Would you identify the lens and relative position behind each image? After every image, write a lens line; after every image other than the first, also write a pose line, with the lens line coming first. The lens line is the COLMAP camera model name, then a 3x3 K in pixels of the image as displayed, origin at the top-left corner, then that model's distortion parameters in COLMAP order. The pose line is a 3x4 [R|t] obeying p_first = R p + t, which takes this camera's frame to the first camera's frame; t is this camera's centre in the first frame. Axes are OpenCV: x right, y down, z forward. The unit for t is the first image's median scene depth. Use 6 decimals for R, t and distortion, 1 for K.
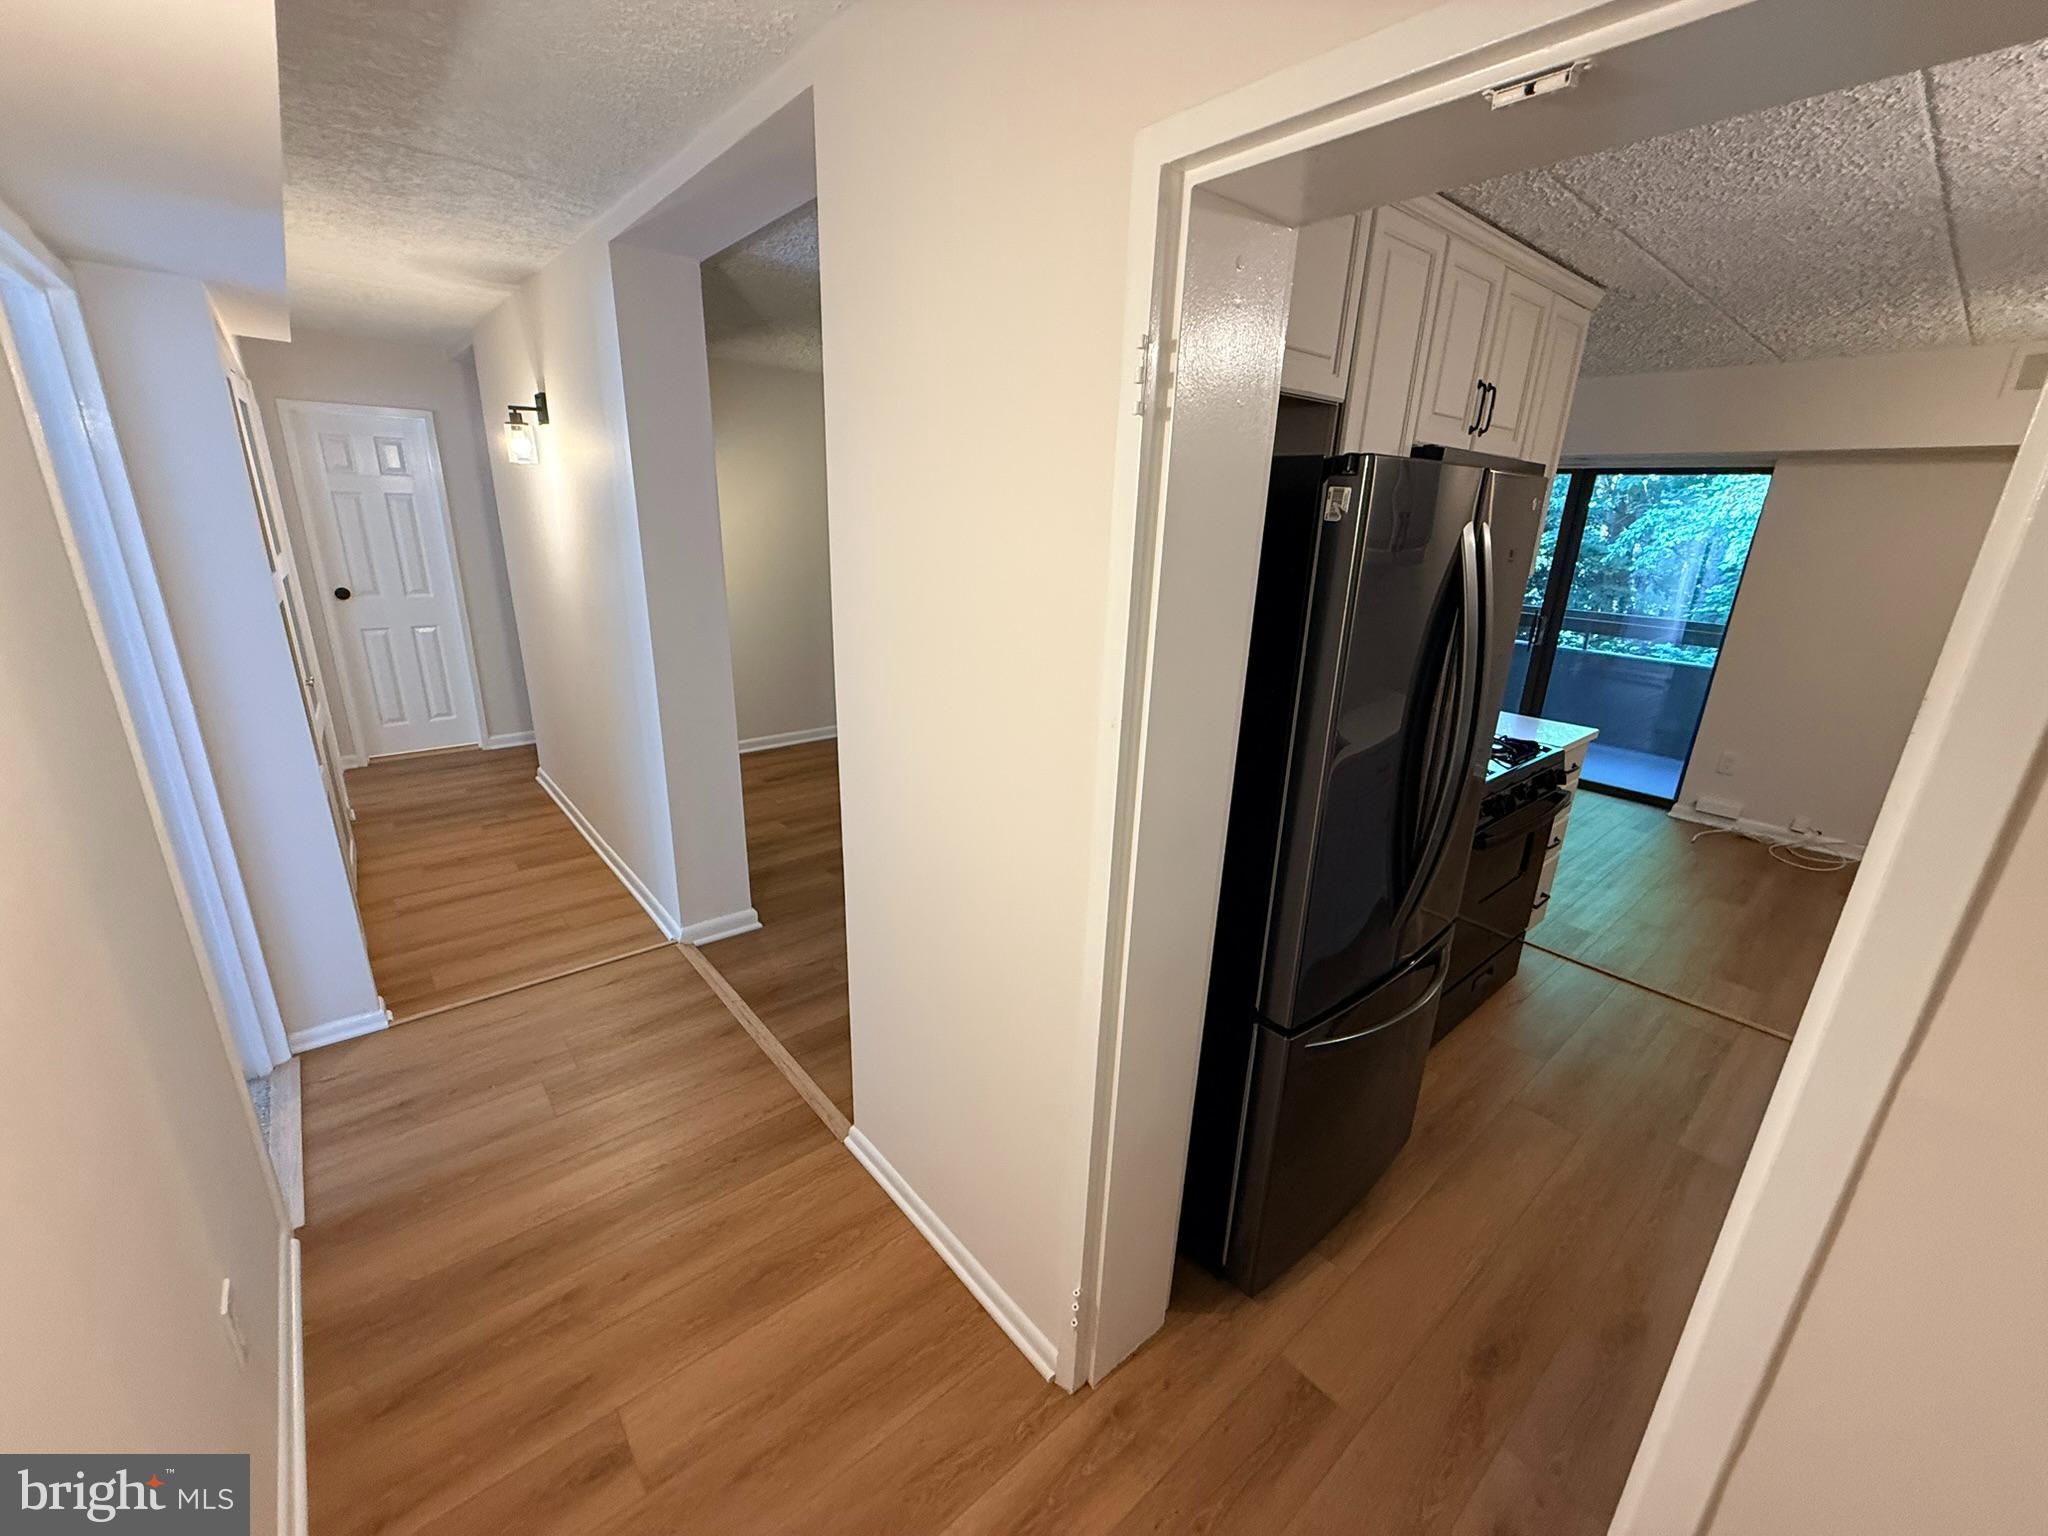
lens RADIAL K [[819.4, 0, 1026.5], [0, 819.4, 767.8], [0, 0, 1]] dist [0.000666, 0.000035]
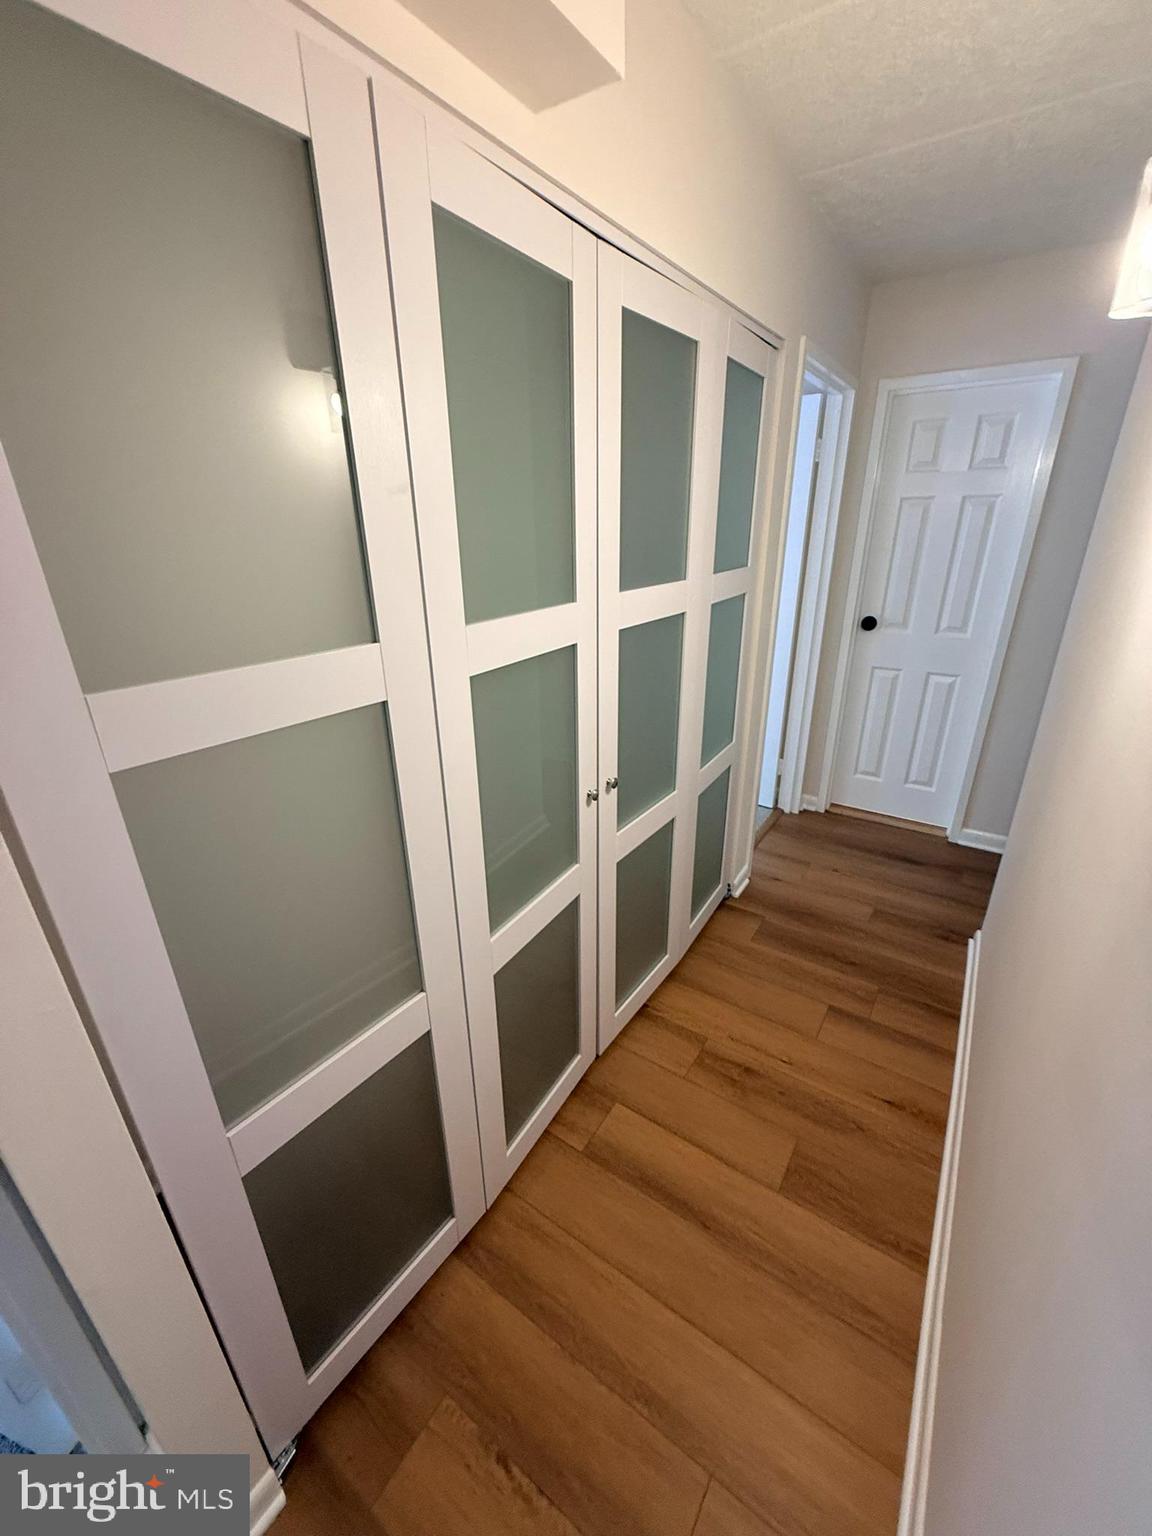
lens RADIAL K [[614.6, 0, 576.0], [0, 614.6, 768.0], [0, 0, 1]] dist [0.000666, 0.000035]
pose [[0.263037, 0.343452, -0.901583, -0.288732], [-0.261239, 0.924935, 0.276132, -0.168624], [0.928744, 0.162896, 0.333015, 0.528140]]
